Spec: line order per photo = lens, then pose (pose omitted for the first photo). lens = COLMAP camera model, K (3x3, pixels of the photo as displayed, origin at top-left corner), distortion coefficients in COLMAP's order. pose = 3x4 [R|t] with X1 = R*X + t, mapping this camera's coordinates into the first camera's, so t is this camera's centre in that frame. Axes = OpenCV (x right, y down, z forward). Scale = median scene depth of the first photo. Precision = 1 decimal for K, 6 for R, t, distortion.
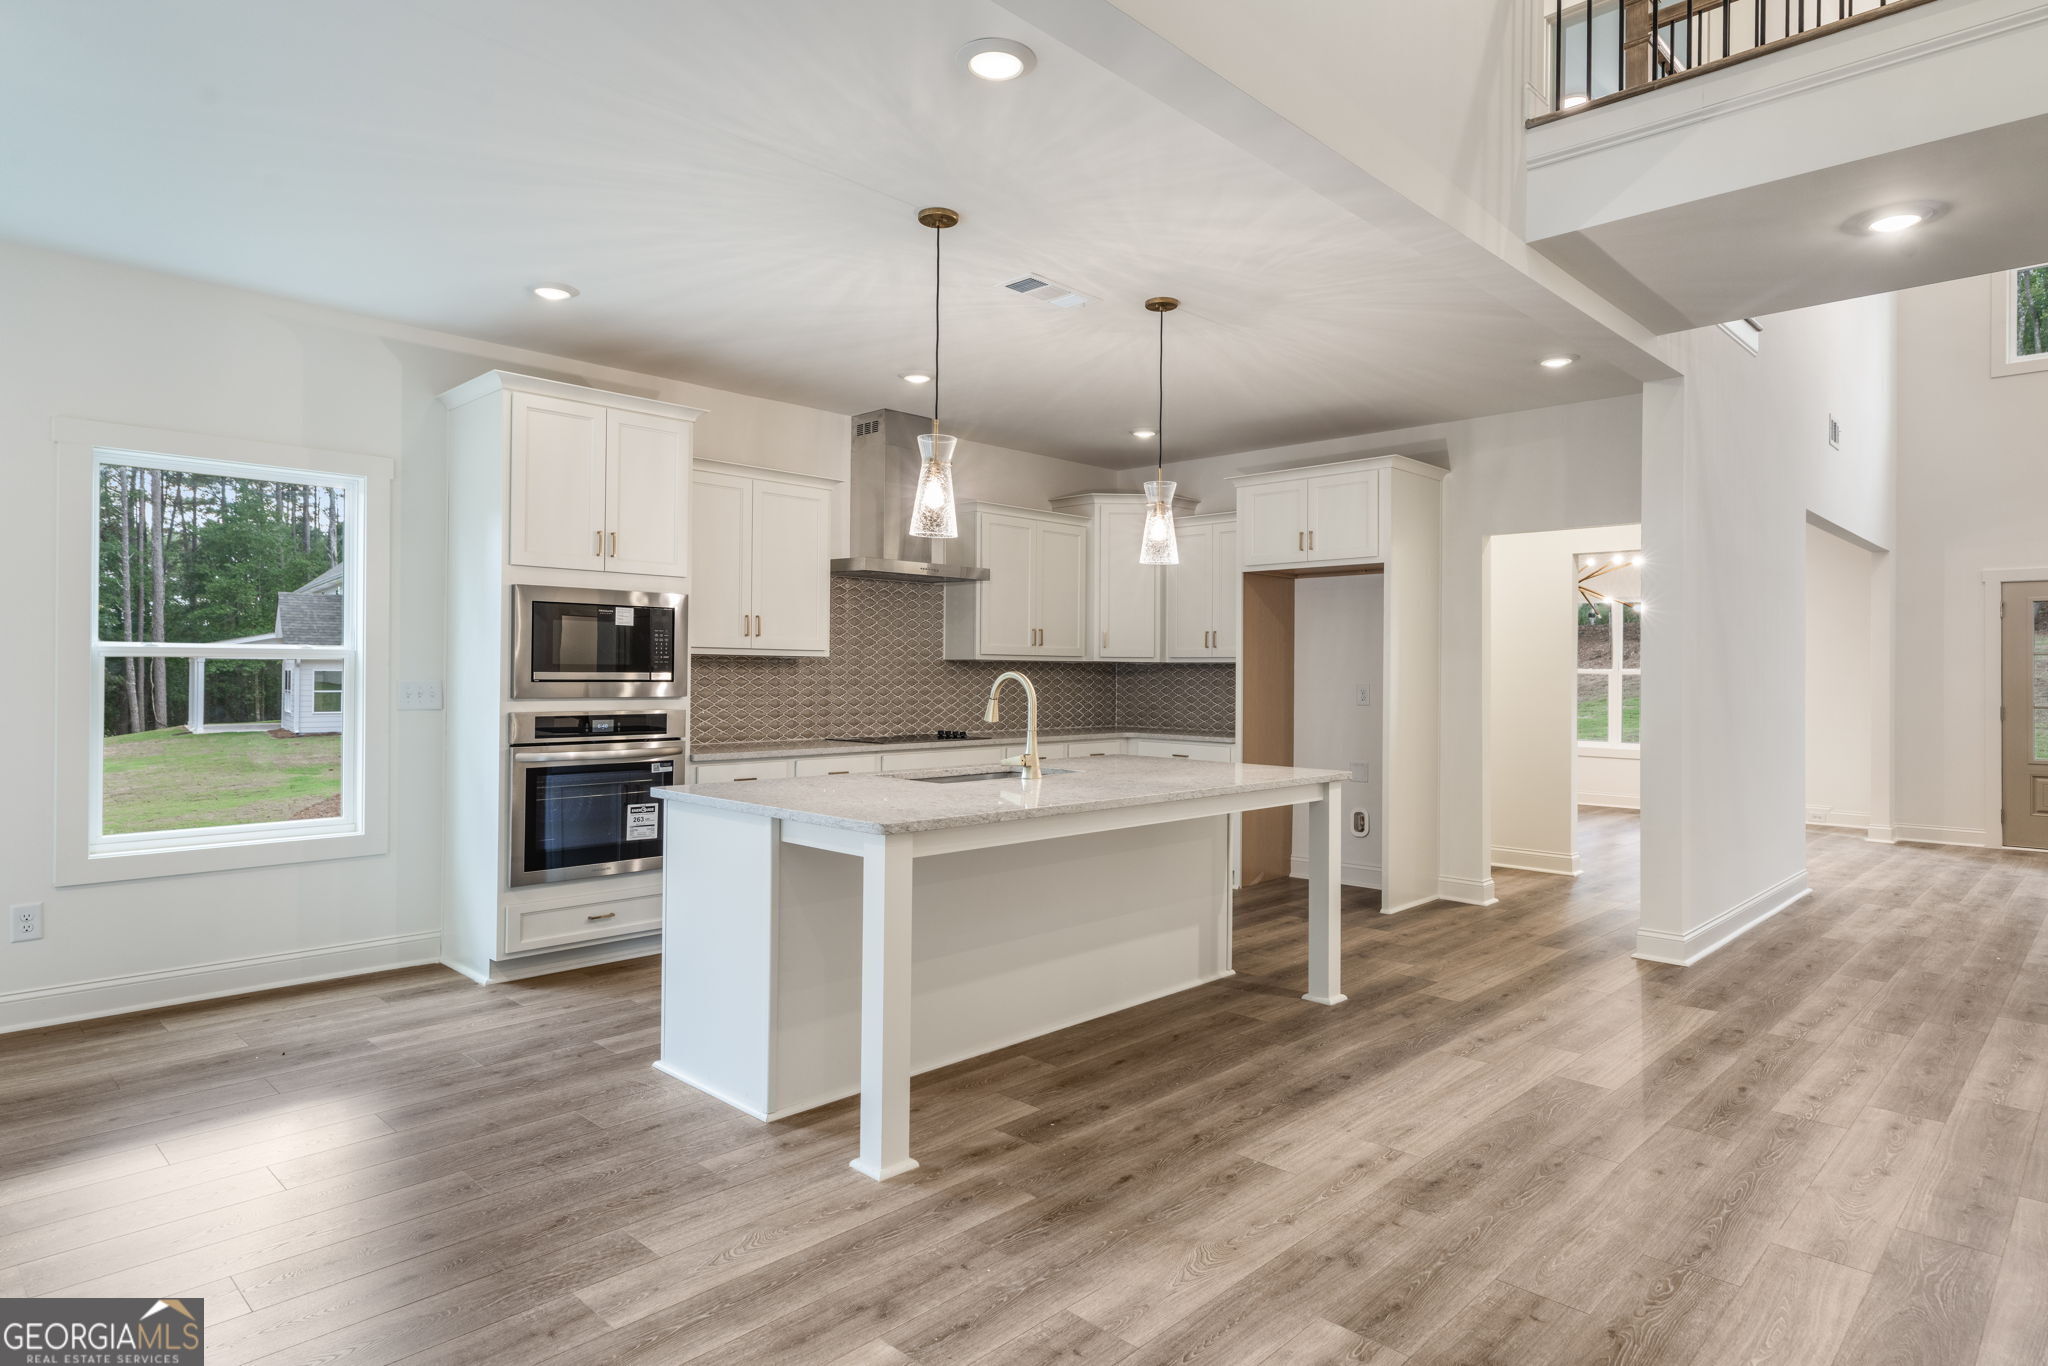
lens RADIAL K [[1161.5, 0, 1030.6], [0, 1161.5, 673.4], [0, 0, 1]] dist [0.013499, 0.001961]
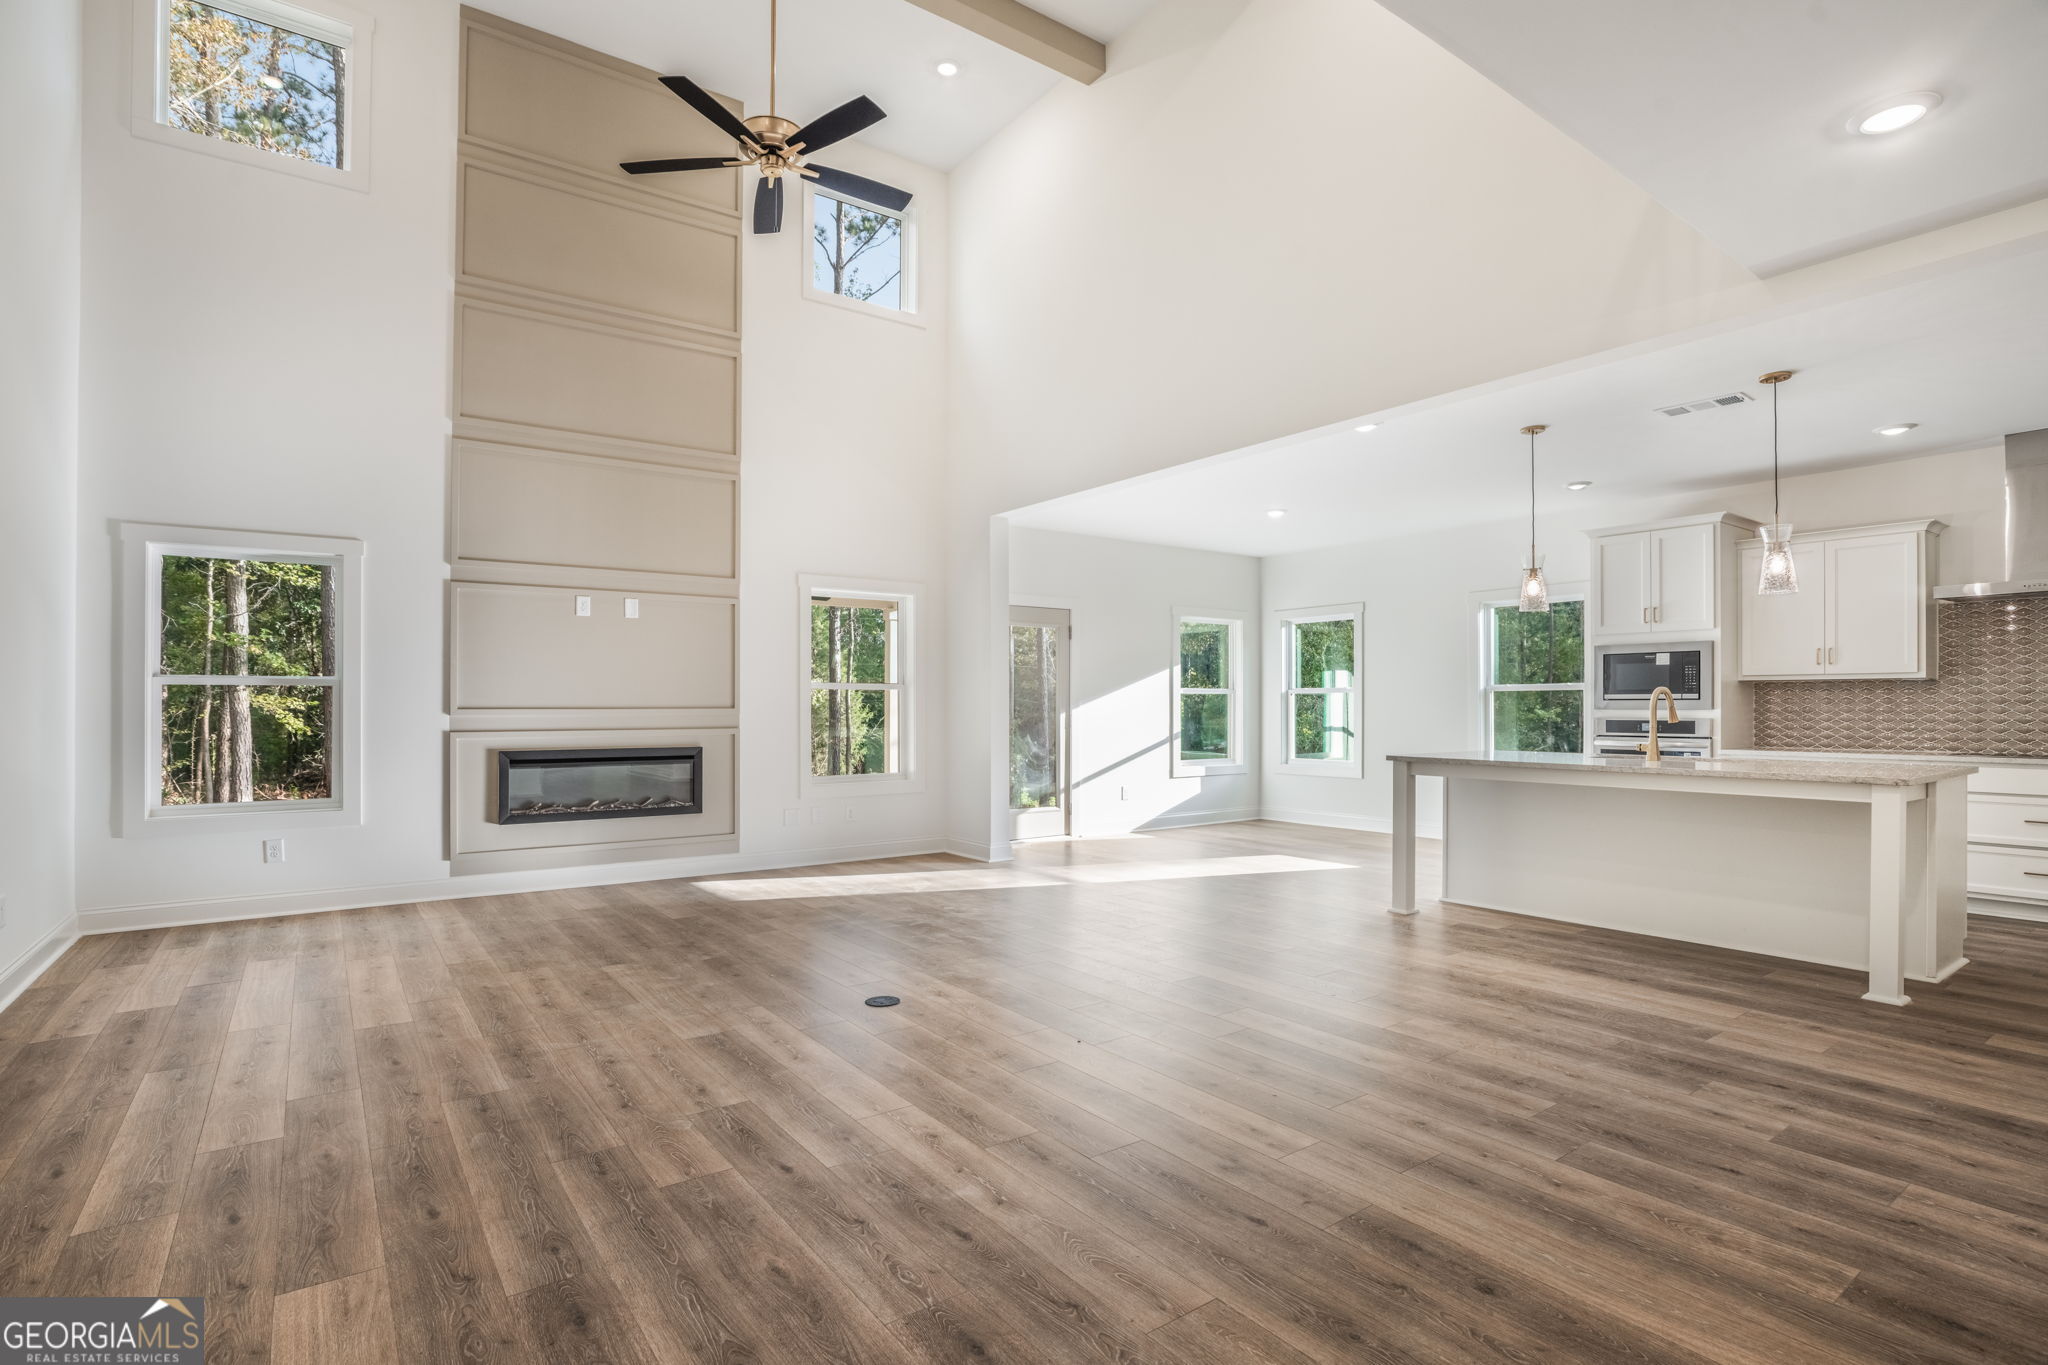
lens RADIAL K [[991.6, 0, 1031.8], [0, 991.6, 697.3], [0, 0, 1]] dist [-0.032060, 0.008203]
pose [[-0.171176, -0.019272, -0.985052, 1.292596], [-0.004199, 0.999814, -0.018831, 0.037944], [0.985231, 0.000912, -0.171225, 0.437309]]
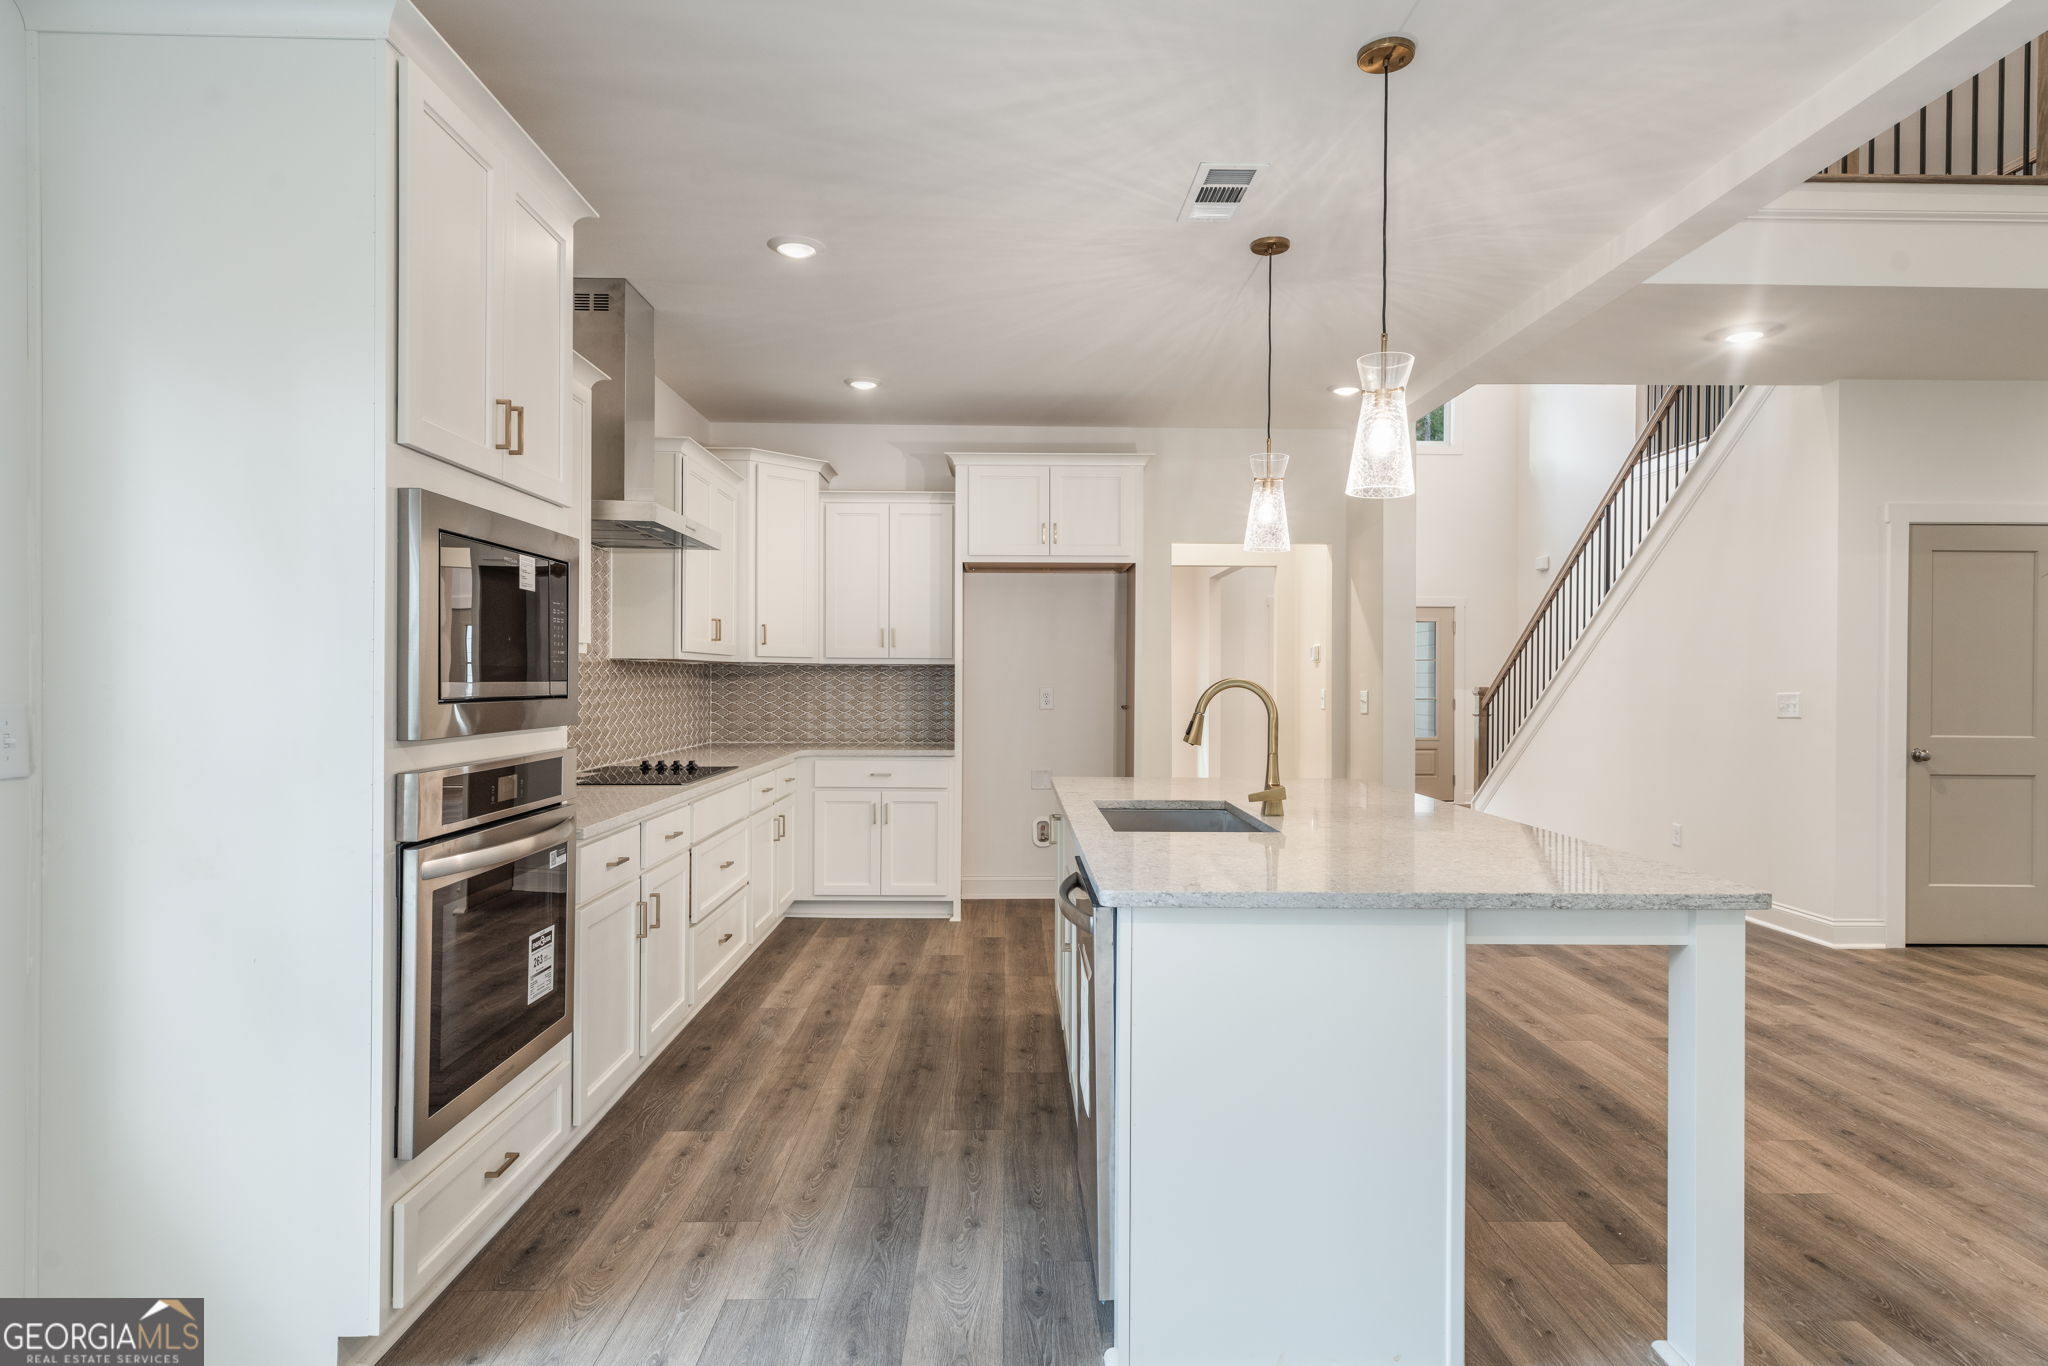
lens RADIAL K [[1161.5, 0, 1034.3], [0, 1161.5, 674.4], [0, 0, 1]] dist [0.013499, 0.001961]
pose [[0.696815, -0.003219, 0.717244, -0.655312], [0.001365, 0.999994, 0.003162, -0.006421], [-0.717250, -0.001224, 0.696815, 0.553053]]
